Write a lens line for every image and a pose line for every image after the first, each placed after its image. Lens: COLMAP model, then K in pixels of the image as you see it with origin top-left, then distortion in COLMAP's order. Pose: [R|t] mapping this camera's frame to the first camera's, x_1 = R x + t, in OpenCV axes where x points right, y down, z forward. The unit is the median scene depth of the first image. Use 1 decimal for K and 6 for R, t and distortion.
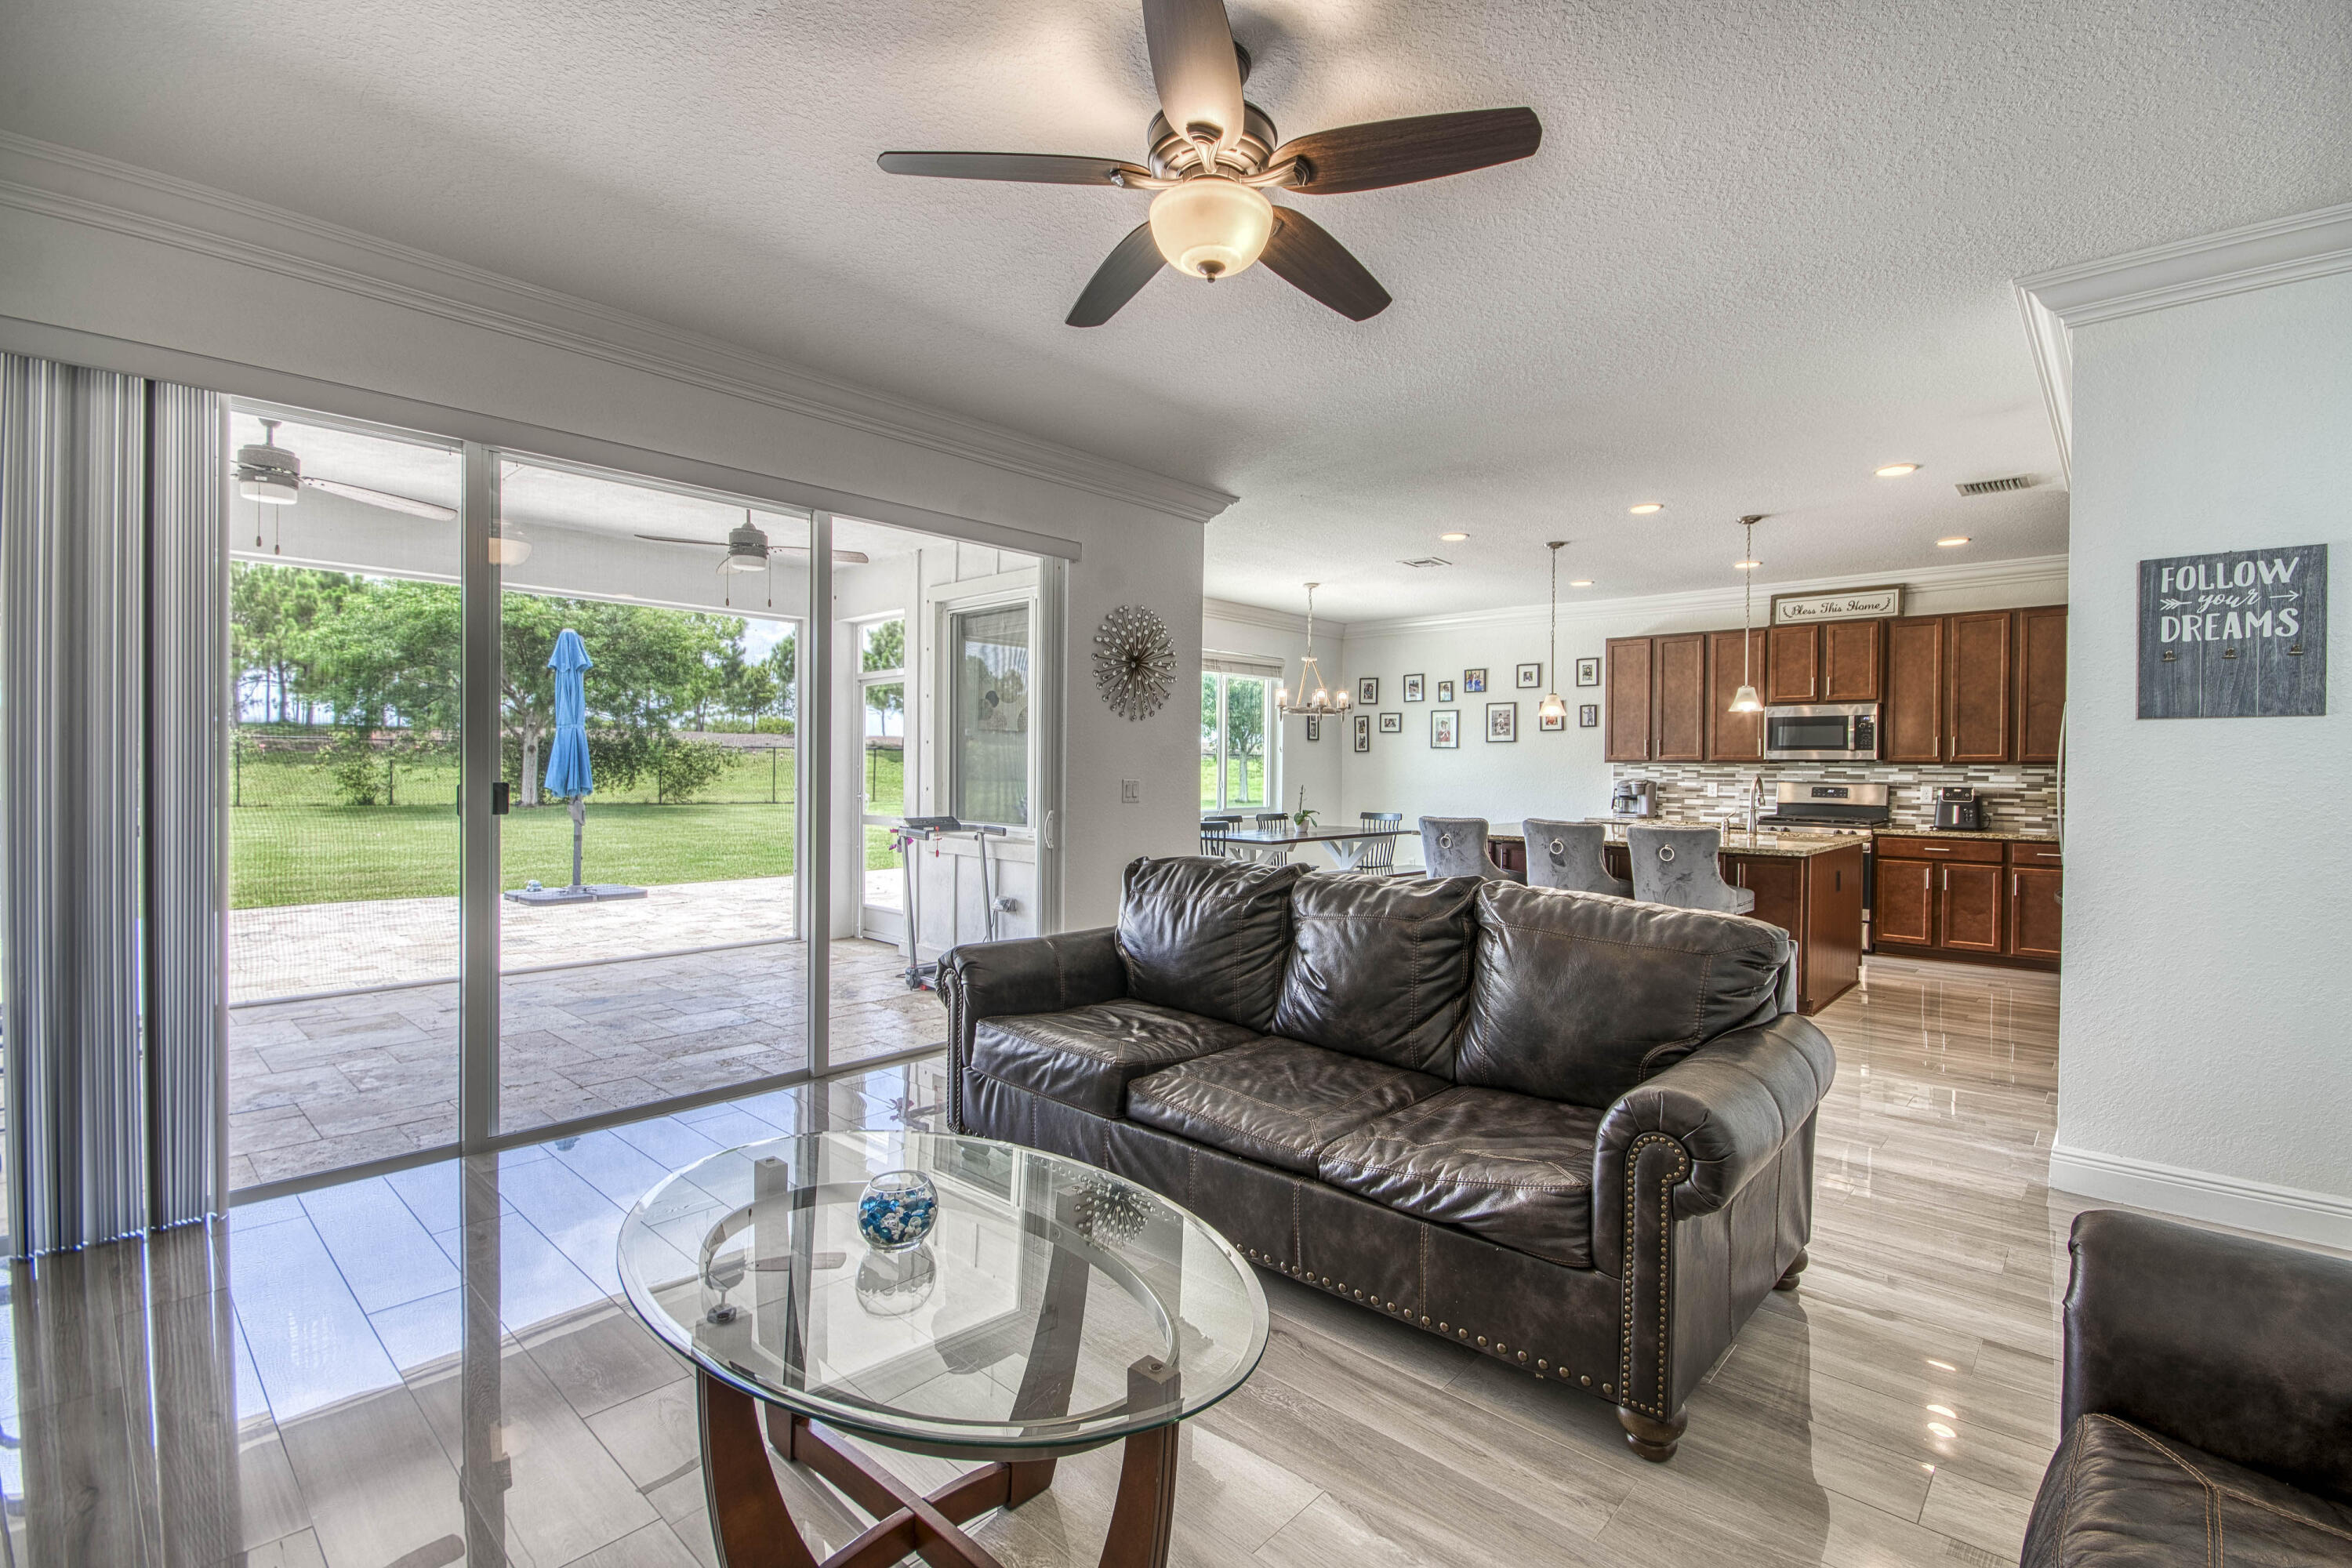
lens RADIAL K [[1046.7, 0, 1235.5], [0, 1046.7, 777.5], [0, 0, 1]] dist [0.002704, 0.000404]
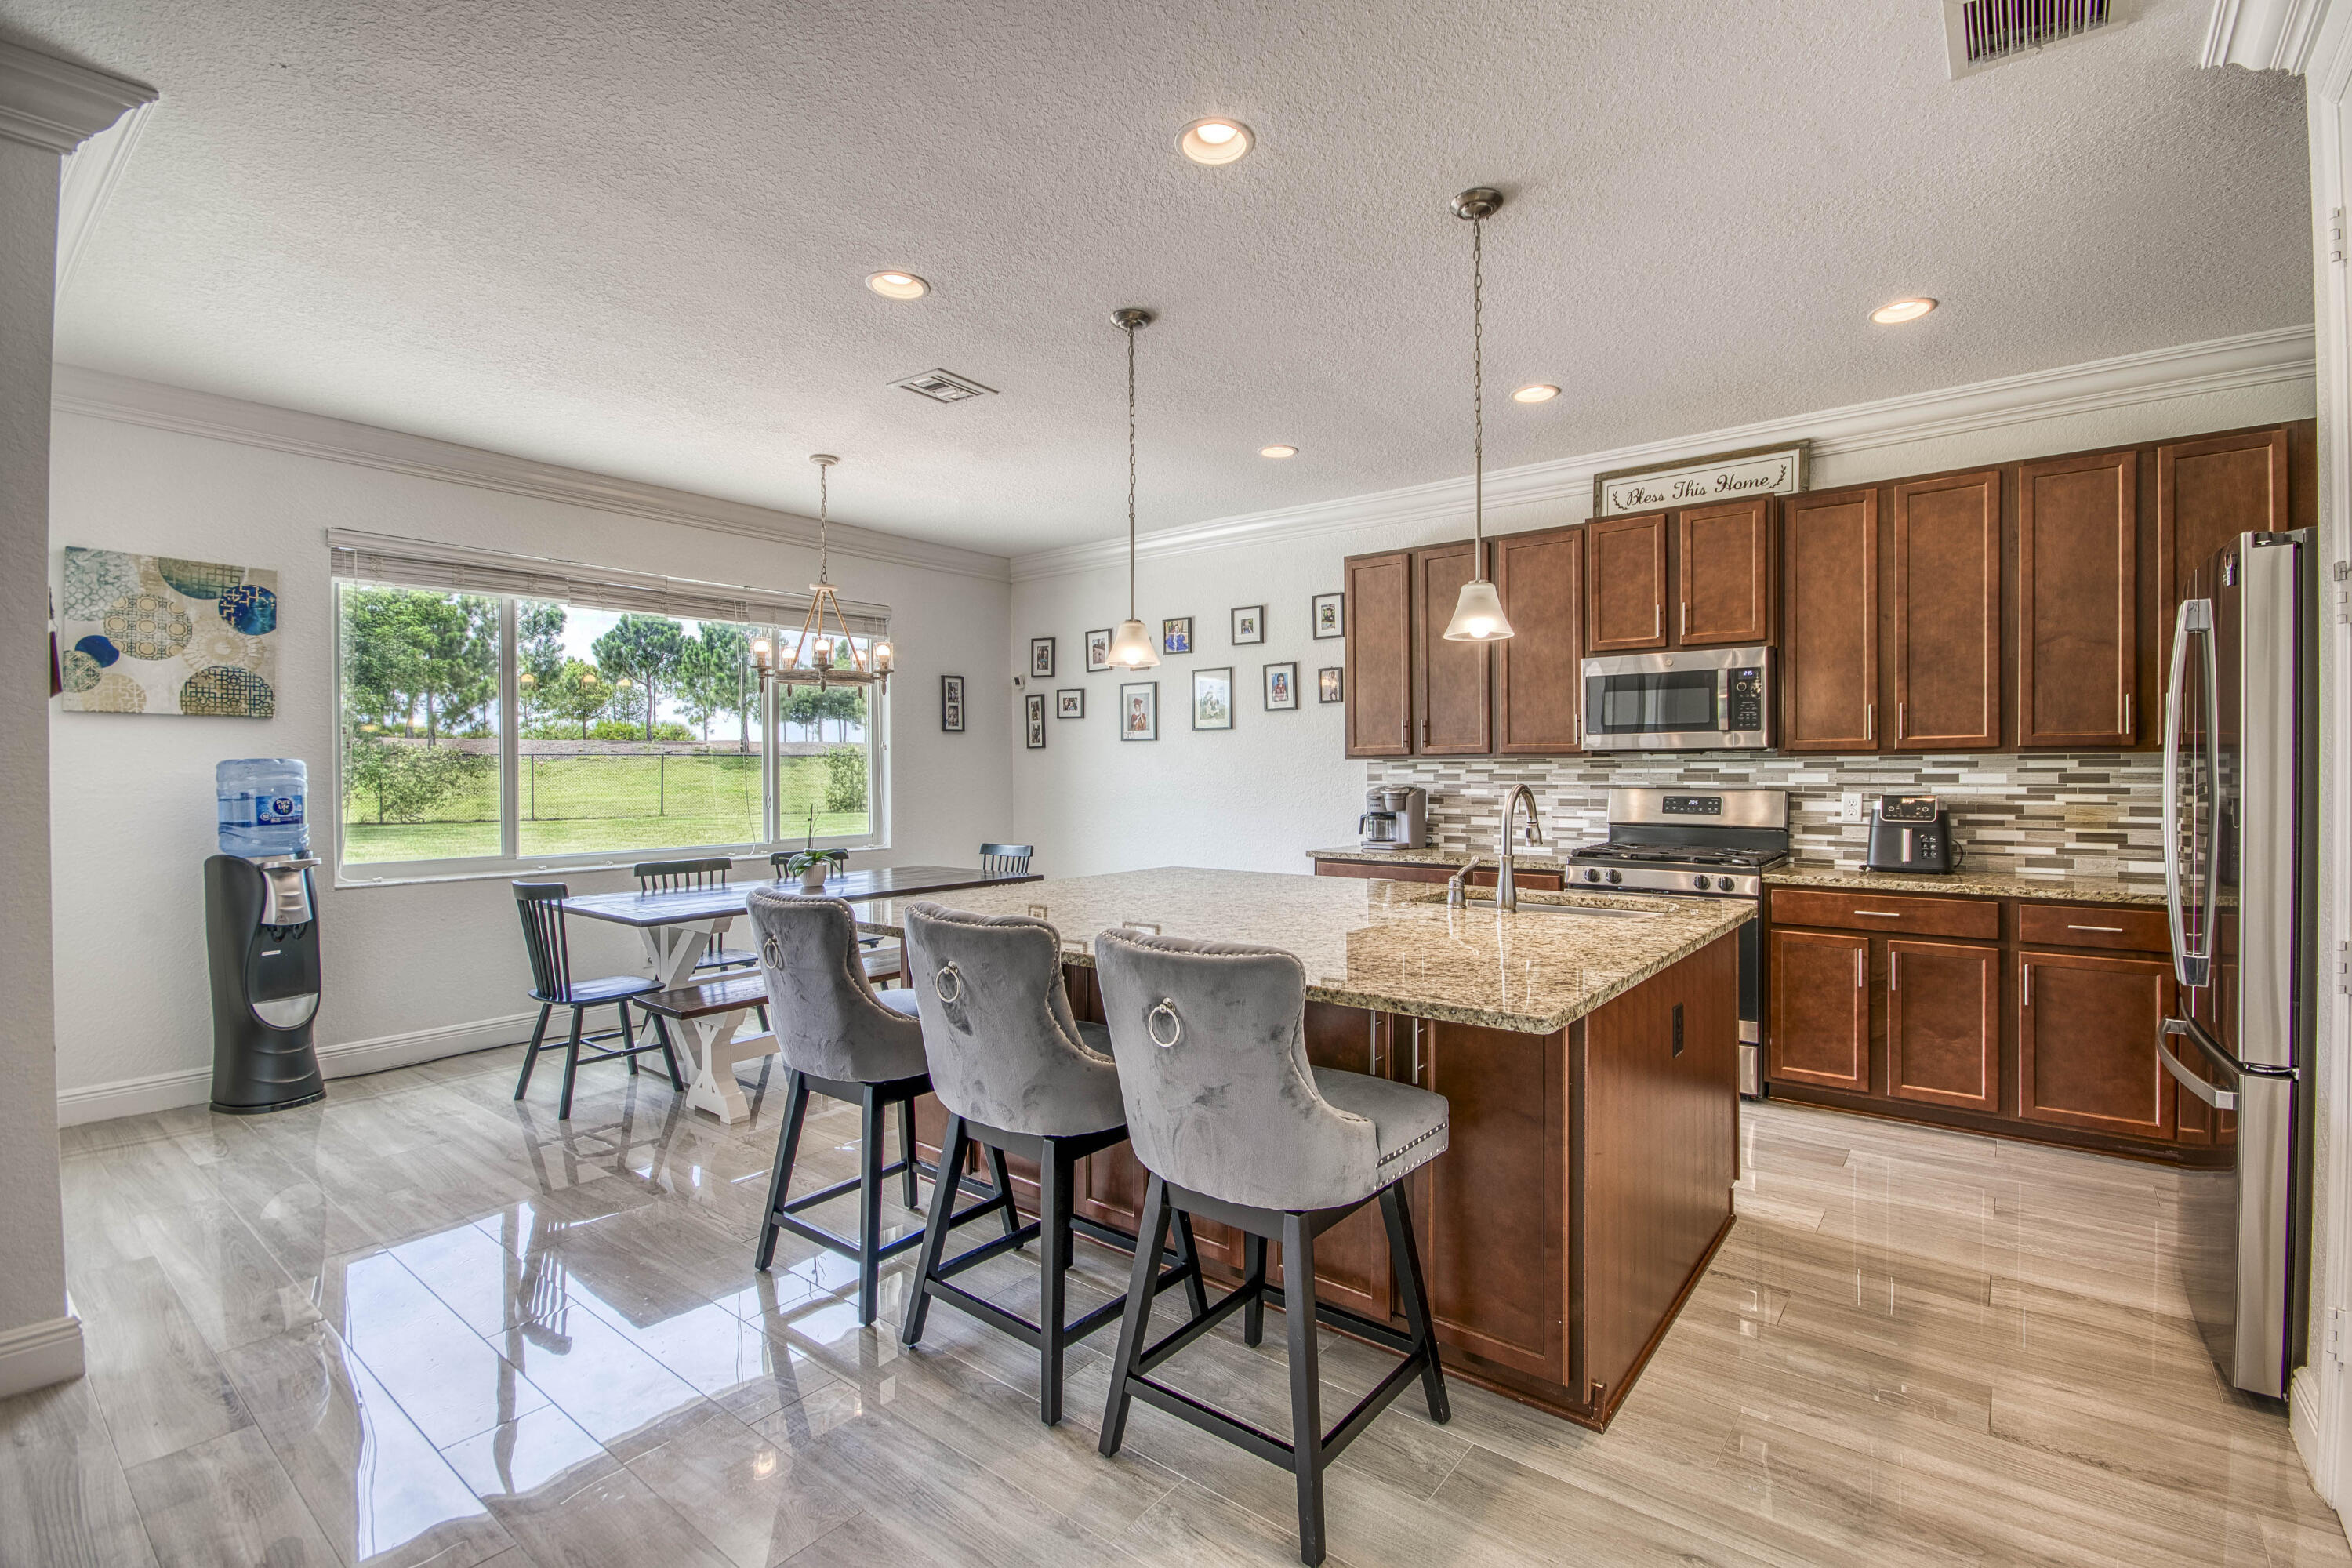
lens RADIAL K [[1046.7, 0, 1235.5], [0, 1046.7, 777.5], [0, 0, 1]] dist [0.002704, 0.000404]
pose [[0.997408, -0.015030, 0.070361, 0.283309], [0.015081, 0.999886, -0.000192, -0.004979], [-0.070350, 0.001253, 0.997522, 0.452355]]
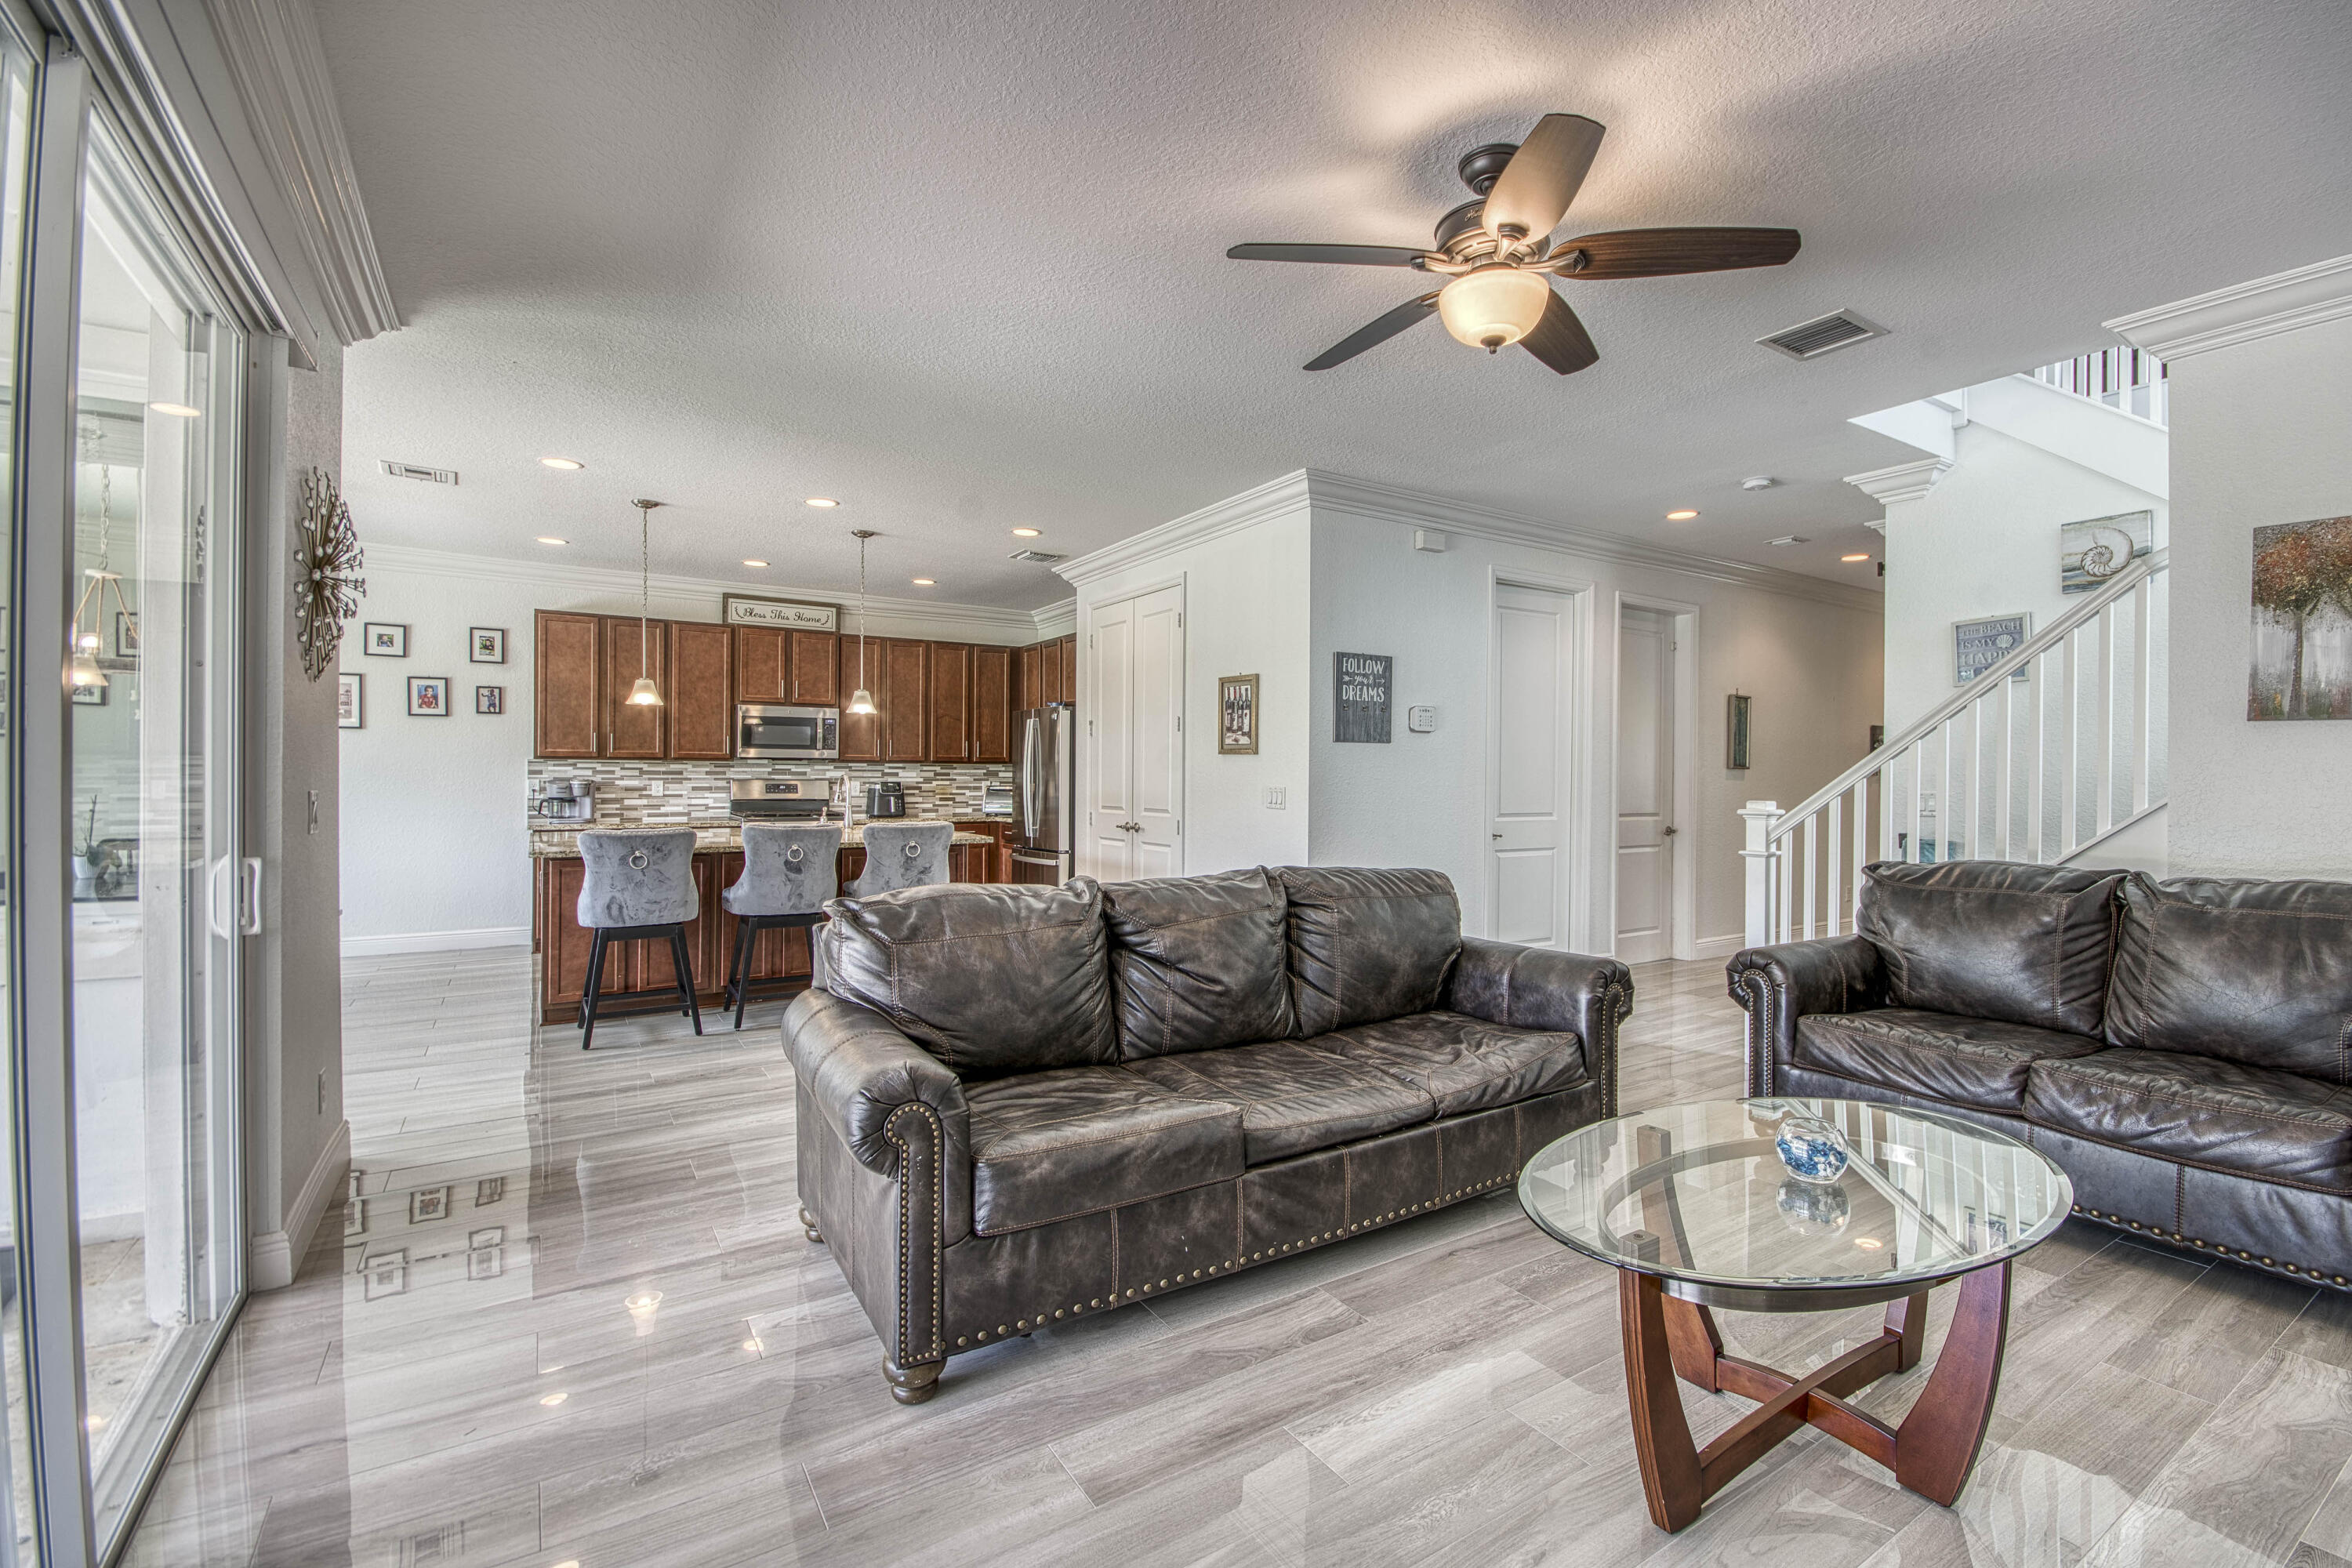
lens RADIAL K [[1043.8, 0, 1234.8], [0, 1043.8, 777.2], [0, 0, 1]] dist [0.013734, -0.014523]
pose [[0.264610, -0.011164, 0.964291, -0.352038], [0.005091, 0.999935, 0.010179, -0.005968], [-0.964342, 0.002216, 0.264650, 0.282623]]
